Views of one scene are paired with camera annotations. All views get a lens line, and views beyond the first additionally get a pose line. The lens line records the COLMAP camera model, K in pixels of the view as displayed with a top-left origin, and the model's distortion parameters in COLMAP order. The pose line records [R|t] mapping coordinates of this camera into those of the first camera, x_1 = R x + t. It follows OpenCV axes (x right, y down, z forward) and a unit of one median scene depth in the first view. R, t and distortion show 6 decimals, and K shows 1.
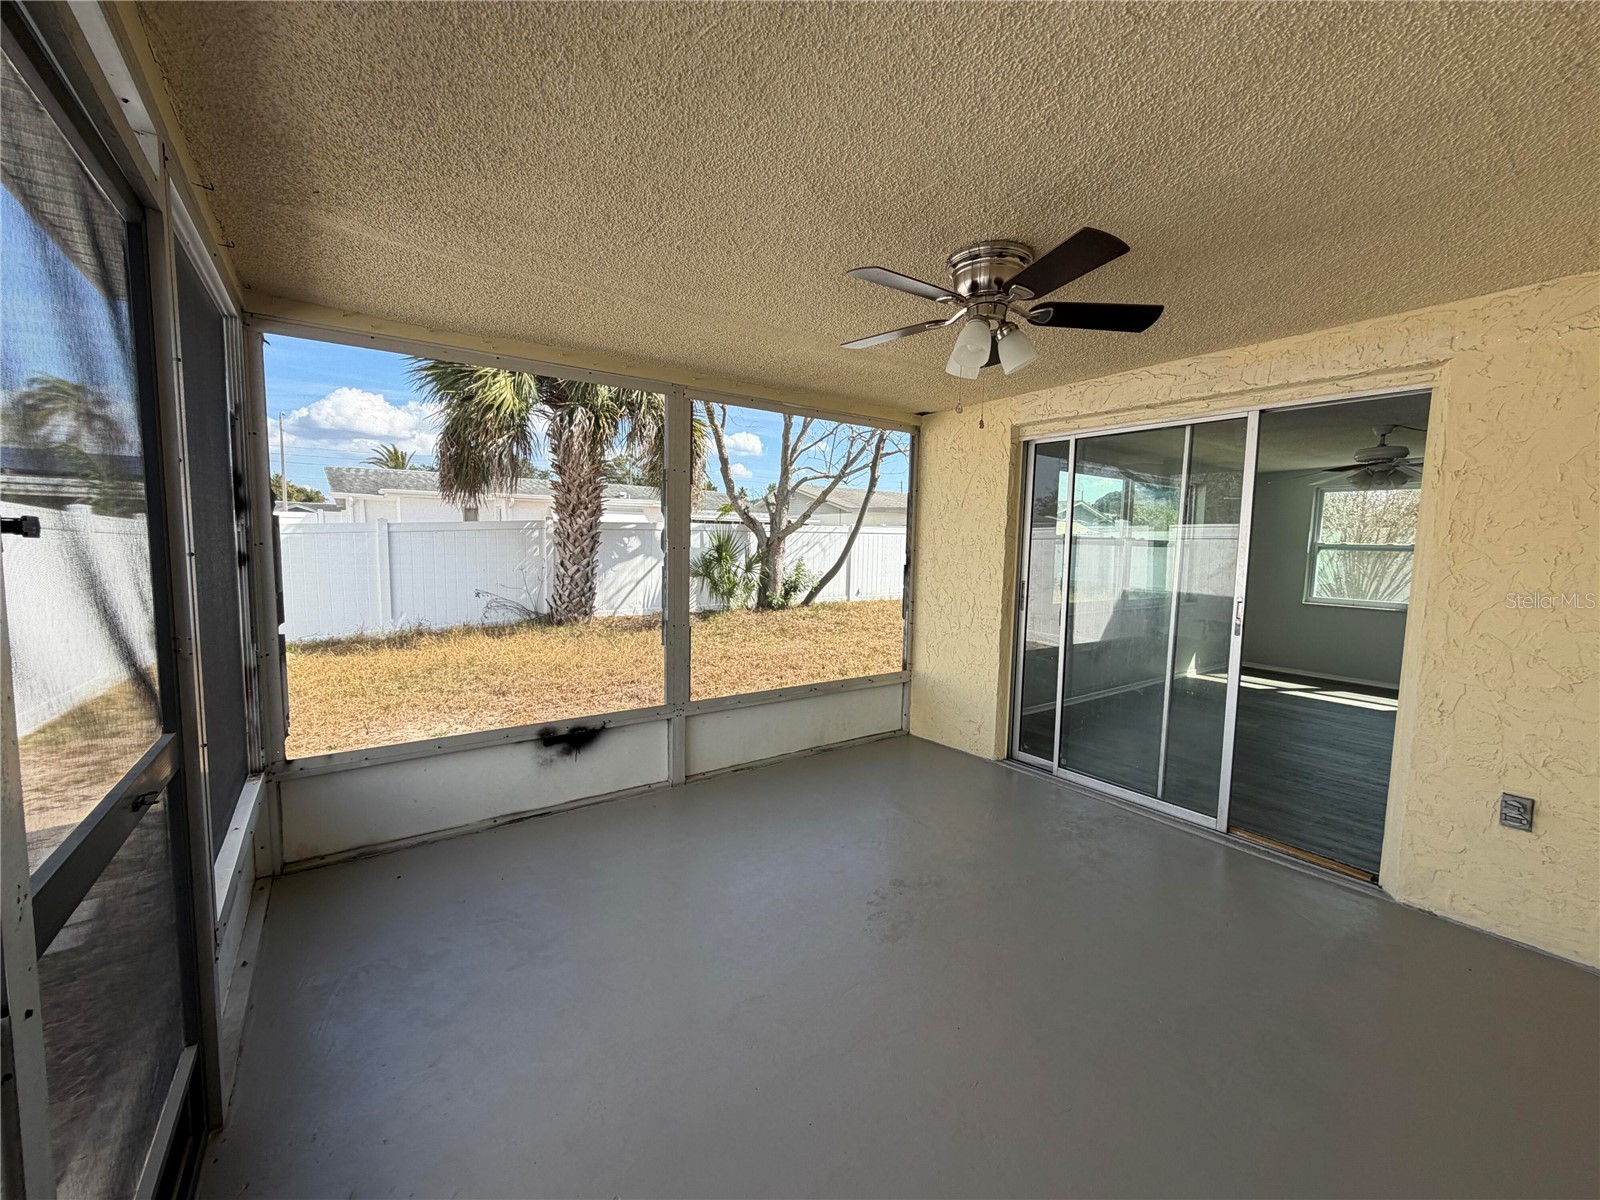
lens RADIAL K [[635.0, 0, 797.6], [0, 635.0, 599.9], [0, 0, 1]] dist [0.000379, 0.001009]
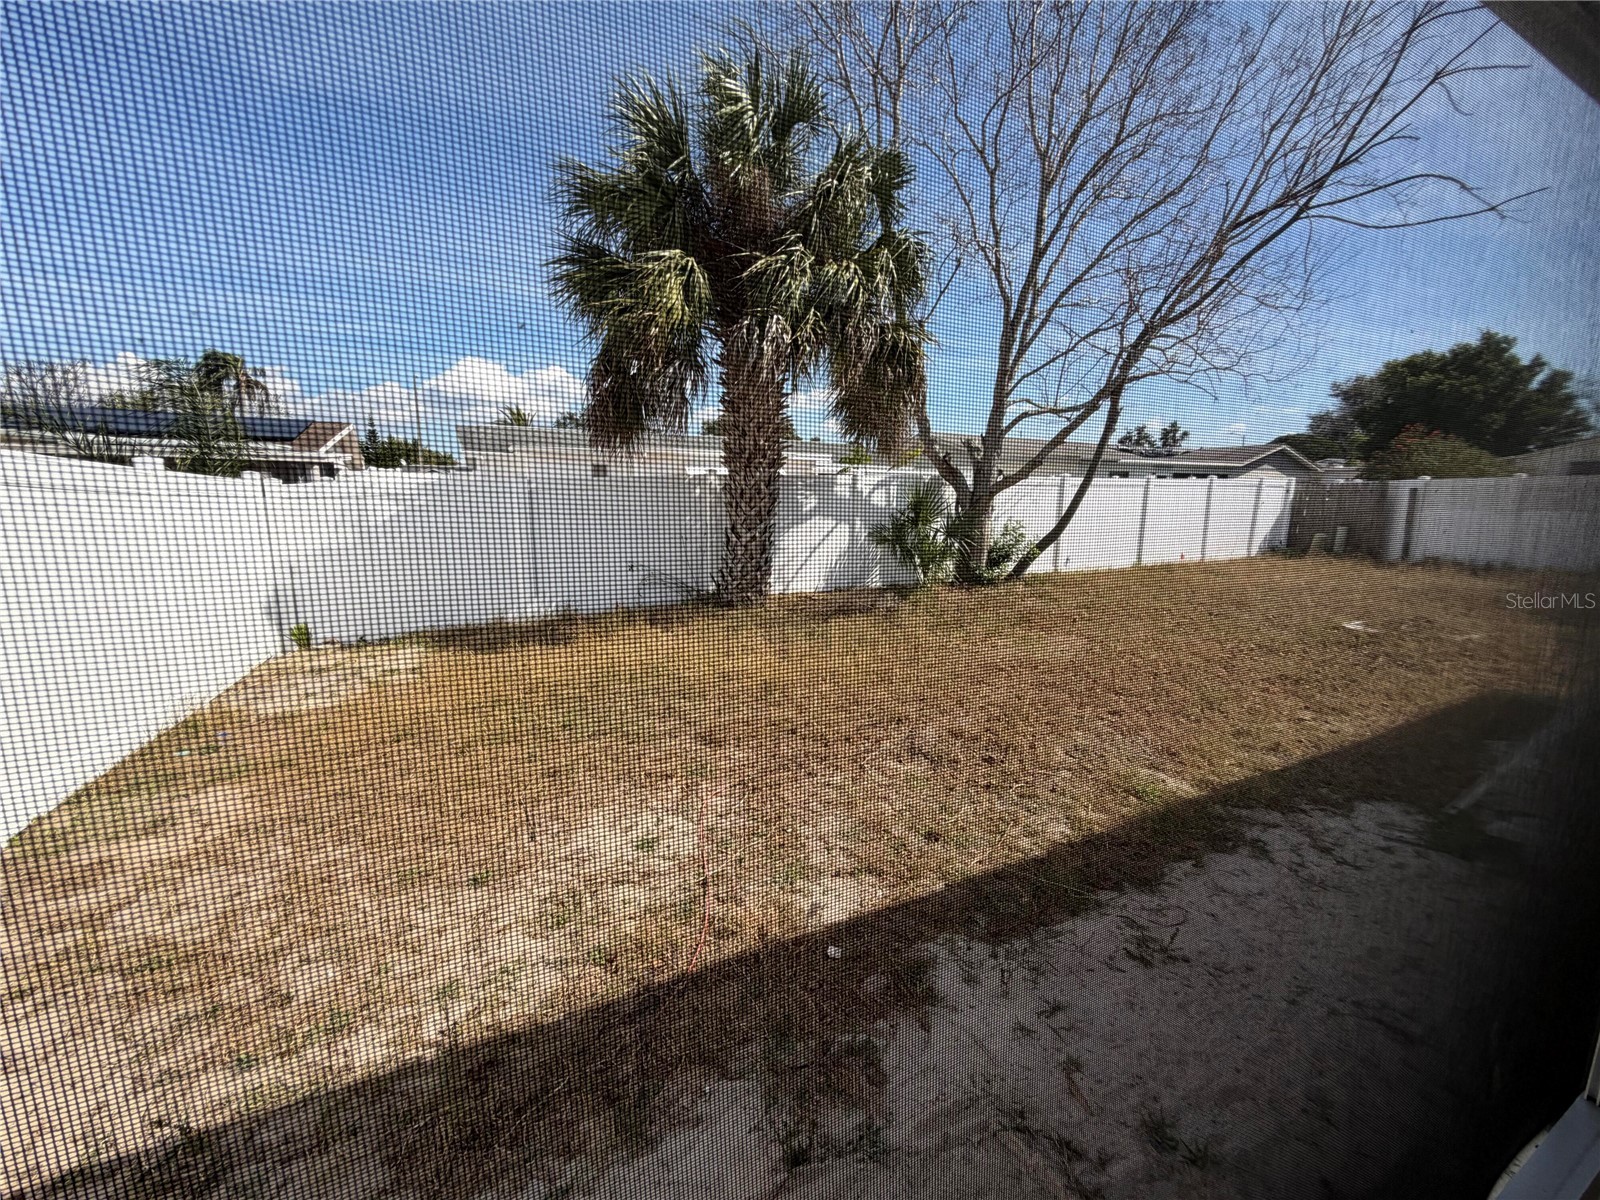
lens RADIAL K [[635.0, 0, 795.6], [0, 635.0, 588.4], [0, 0, 1]] dist [0.000379, 0.001009]
pose [[0.988290, 0.008728, -0.152336, -0.174018], [-0.000645, 0.998593, 0.053026, -0.025849], [0.152584, -0.052307, 0.986905, 0.230971]]
